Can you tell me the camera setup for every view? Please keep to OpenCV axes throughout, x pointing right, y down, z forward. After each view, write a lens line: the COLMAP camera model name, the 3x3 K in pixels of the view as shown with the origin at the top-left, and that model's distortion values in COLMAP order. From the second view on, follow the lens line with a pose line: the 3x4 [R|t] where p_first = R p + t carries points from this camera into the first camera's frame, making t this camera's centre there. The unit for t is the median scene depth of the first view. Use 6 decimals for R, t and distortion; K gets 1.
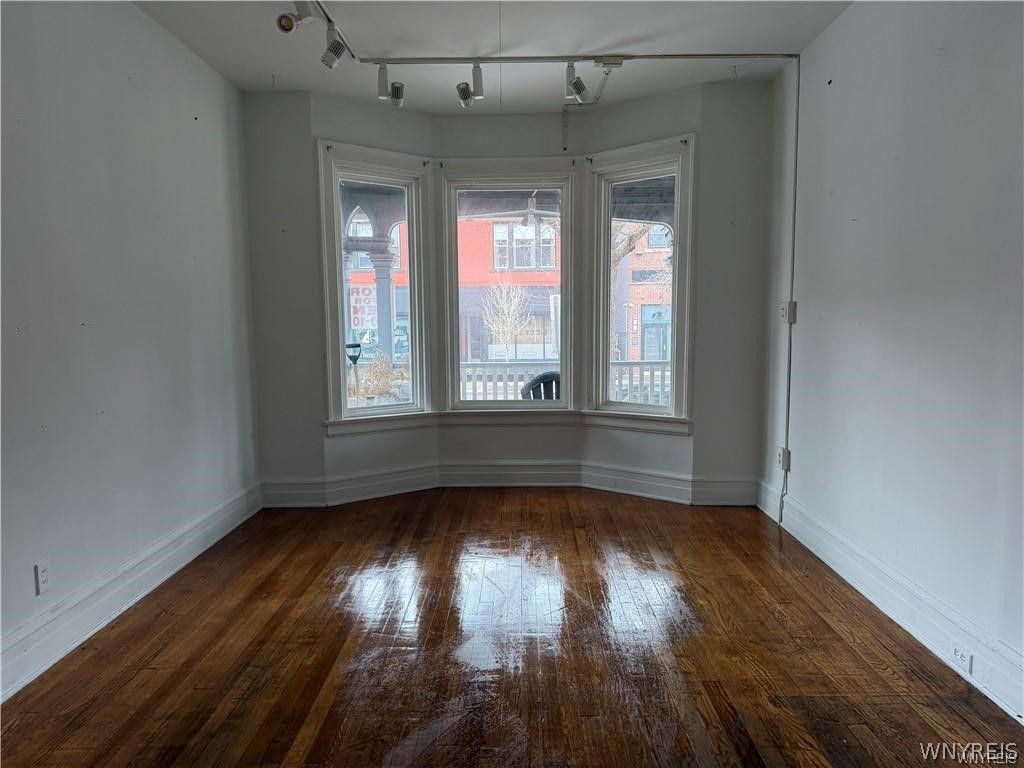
lens RADIAL K [[715.7, 0, 514.4], [0, 715.7, 385.3], [0, 0, 1]] dist [0.096120, -0.122077]
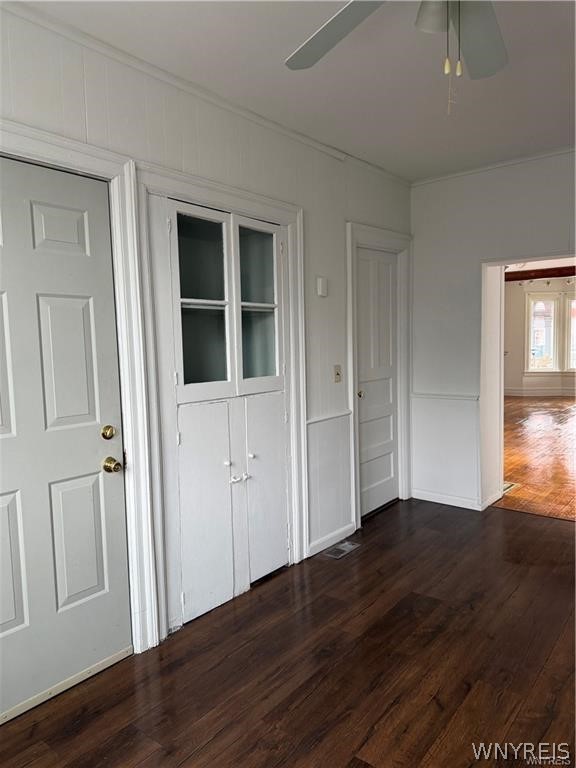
lens RADIAL K [[545.0, 0, 288.0], [0, 545.0, 384.0], [0, 0, 1]] dist [0.064717, -0.123513]
pose [[0.792432, 0.038597, -0.608738, 0.489609], [-0.042639, 0.999060, 0.007840, 0.149309], [0.608468, 0.019743, 0.793333, -1.940736]]
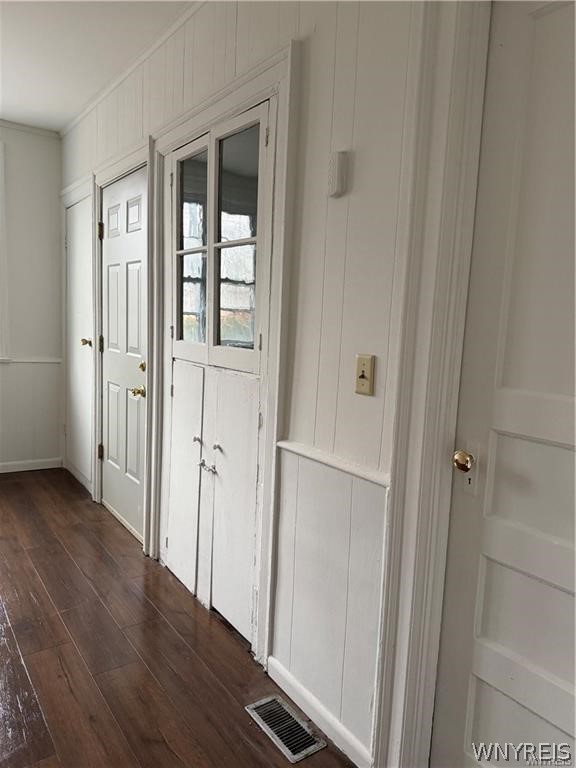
lens RADIAL K [[536.7, 0, 285.4], [0, 536.7, 386.9], [0, 0, 1]] dist [0.096120, -0.122077]
pose [[-0.808418, 0.044389, -0.586933, 0.281448], [-0.097273, 0.973367, 0.207595, 0.074643], [0.580516, 0.224916, -0.782569, -0.963793]]
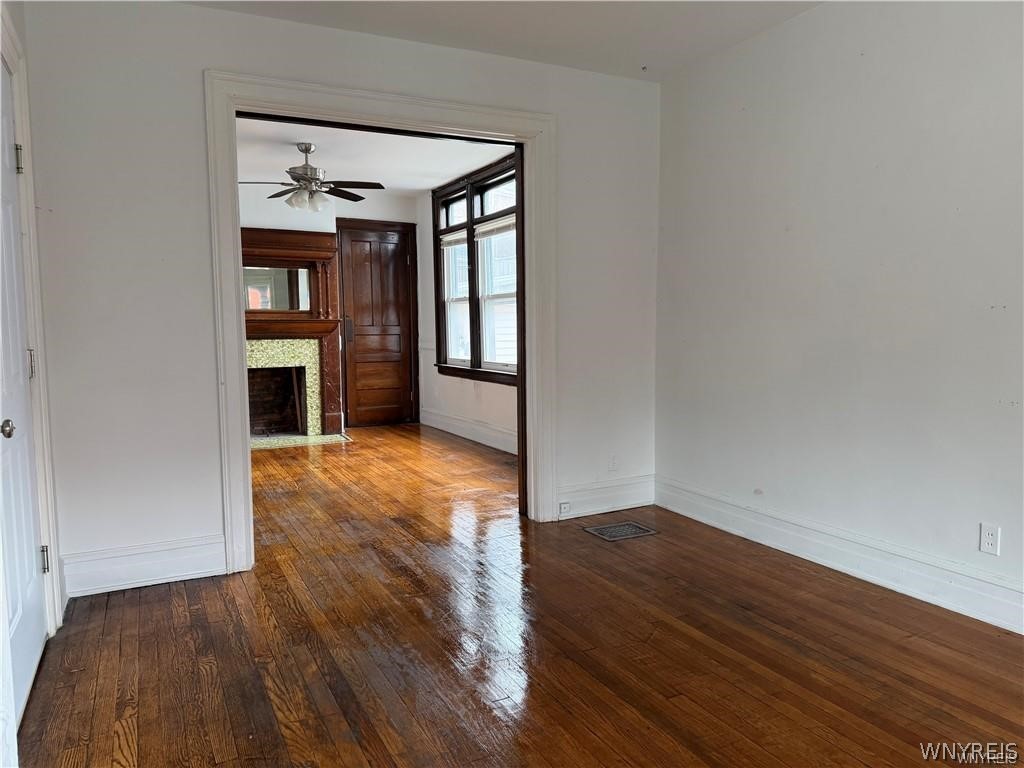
lens RADIAL K [[715.7, 0, 514.4], [0, 715.7, 385.3], [0, 0, 1]] dist [0.096120, -0.122077]
pose [[-0.883799, 0.055487, -0.464565, 0.280763], [-0.028864, 0.984585, 0.172509, -0.076762], [0.466976, 0.165873, -0.868573, 0.957021]]
